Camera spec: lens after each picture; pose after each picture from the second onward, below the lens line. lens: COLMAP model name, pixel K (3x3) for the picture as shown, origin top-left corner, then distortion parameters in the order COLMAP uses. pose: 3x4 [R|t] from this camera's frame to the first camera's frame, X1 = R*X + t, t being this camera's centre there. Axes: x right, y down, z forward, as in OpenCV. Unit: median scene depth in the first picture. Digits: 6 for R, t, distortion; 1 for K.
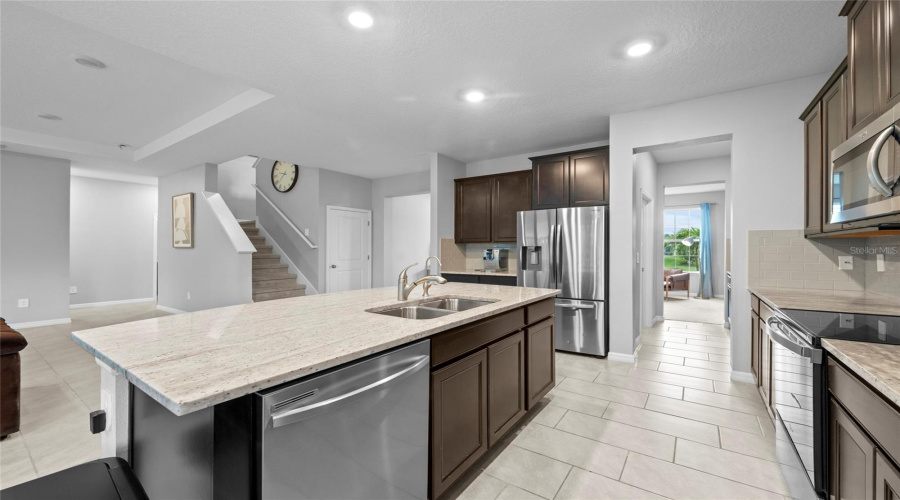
lens RADIAL K [[356.3, 0, 448.3], [0, 356.3, 251.2], [0, 0, 1]] dist [-0.000354, -0.000723]
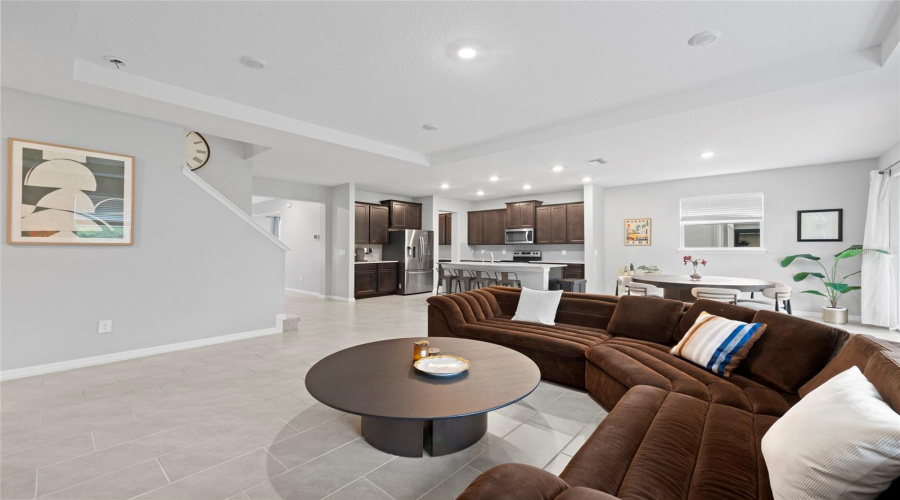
lens RADIAL K [[356.3, 0, 448.5], [0, 356.3, 244.1], [0, 0, 1]] dist [-0.000354, -0.000723]
pose [[0.113321, 0.009587, 0.993512, -1.497175], [0.003371, 0.999944, -0.010034, -0.006169], [-0.993553, 0.004486, 0.113282, 0.441800]]
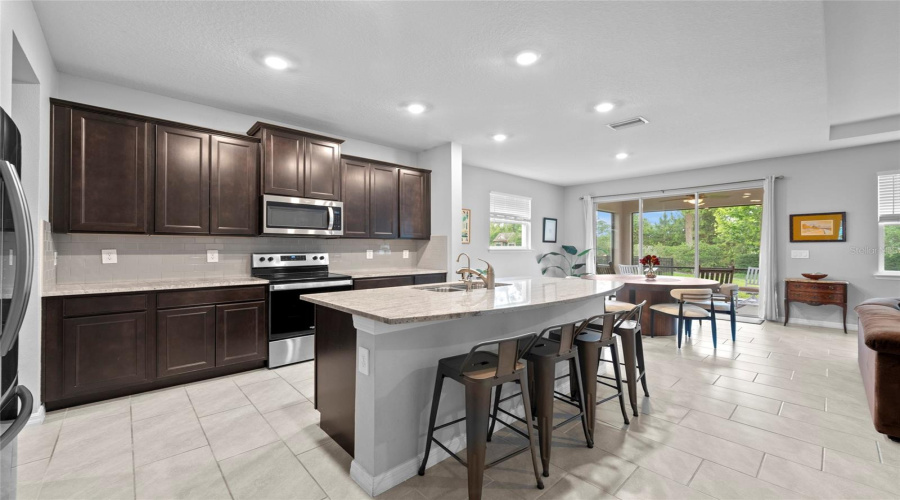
lens RADIAL K [[356.3, 0, 451.8], [0, 356.3, 246.7], [0, 0, 1]] dist [-0.000354, -0.000723]
pose [[-0.978431, -0.004584, 0.206523, -0.105628], [-0.004515, 0.999989, 0.000805, -0.003253], [-0.206525, -0.000145, -0.978441, 0.947575]]
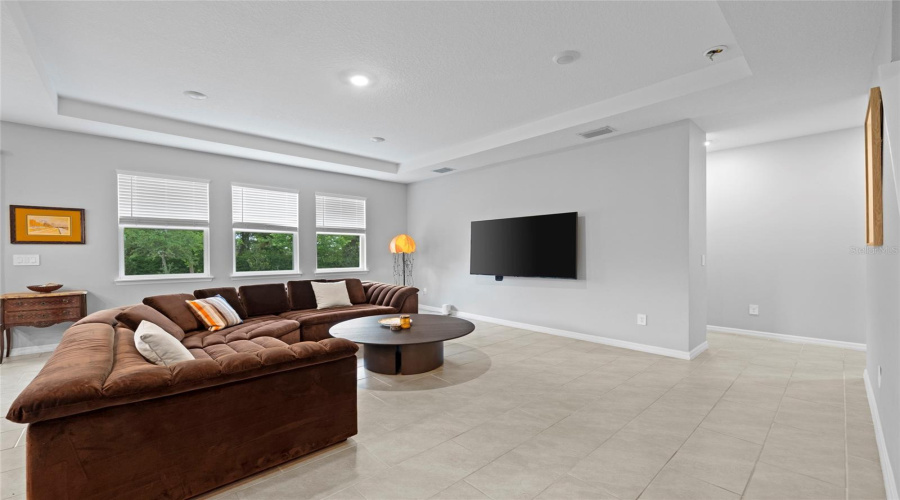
lens RADIAL K [[356.3, 0, 446.4], [0, 356.3, 257.9], [0, 0, 1]] dist [-0.000354, -0.000723]
pose [[-0.214111, 0.010107, -0.976757, -0.332884], [-0.001721, 0.999941, 0.010725, 0.000580], [0.976808, 0.003978, -0.214081, 0.769134]]
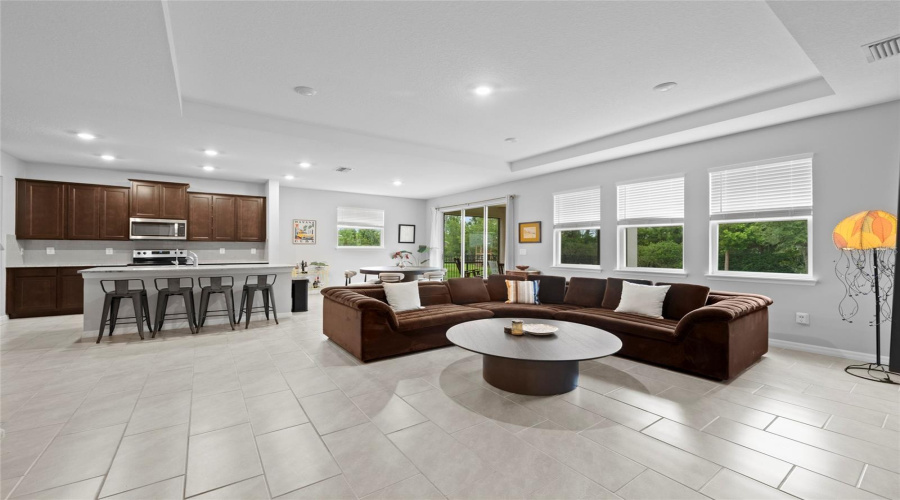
lens RADIAL K [[356.3, 0, 452.8], [0, 356.3, 247.4], [0, 0, 1]] dist [-0.000354, -0.000723]
pose [[-0.942290, -0.005777, 0.334748, -1.113625], [-0.004846, 0.999982, 0.003615, -0.006487], [-0.334762, 0.001785, -0.942301, 1.162438]]
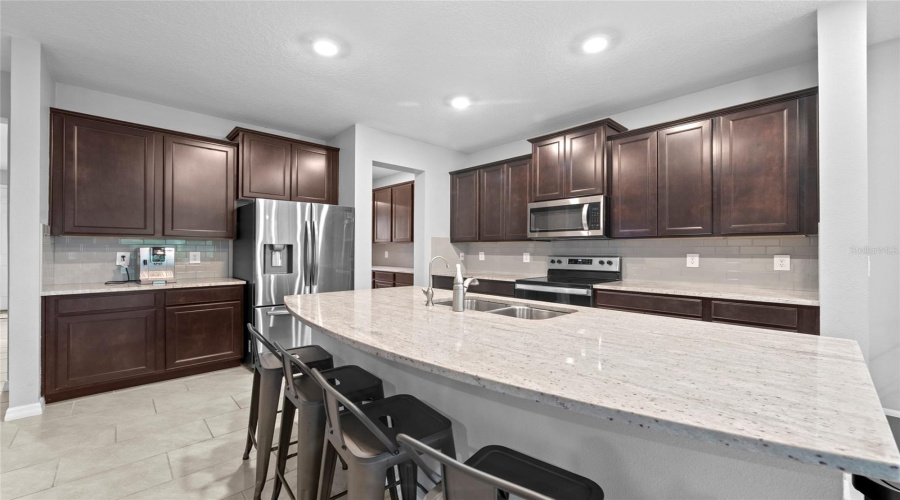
lens RADIAL K [[356.3, 0, 452.5], [0, 356.3, 250.5], [0, 0, 1]] dist [-0.000354, -0.000723]
pose [[0.192953, -0.002269, 0.981205, -0.394057], [0.000940, 0.999997, 0.002128, -0.001214], [-0.981208, 0.000512, 0.192954, 0.369681]]
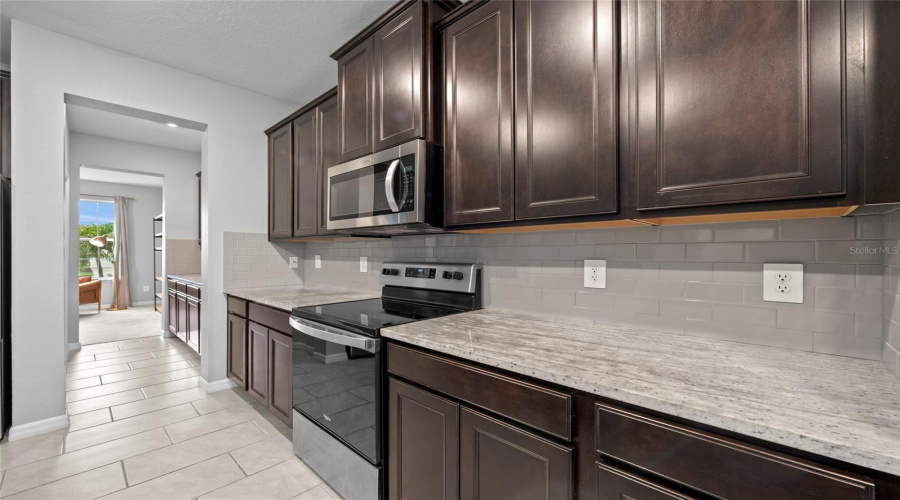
lens RADIAL K [[356.3, 0, 450.4], [0, 356.3, 253.4], [0, 0, 1]] dist [-0.000354, -0.000723]
pose [[0.141265, -0.003009, 0.989967, -0.014120], [0.002146, 0.999994, 0.002733, -0.000007], [-0.989969, 0.001738, 0.141271, 0.155327]]
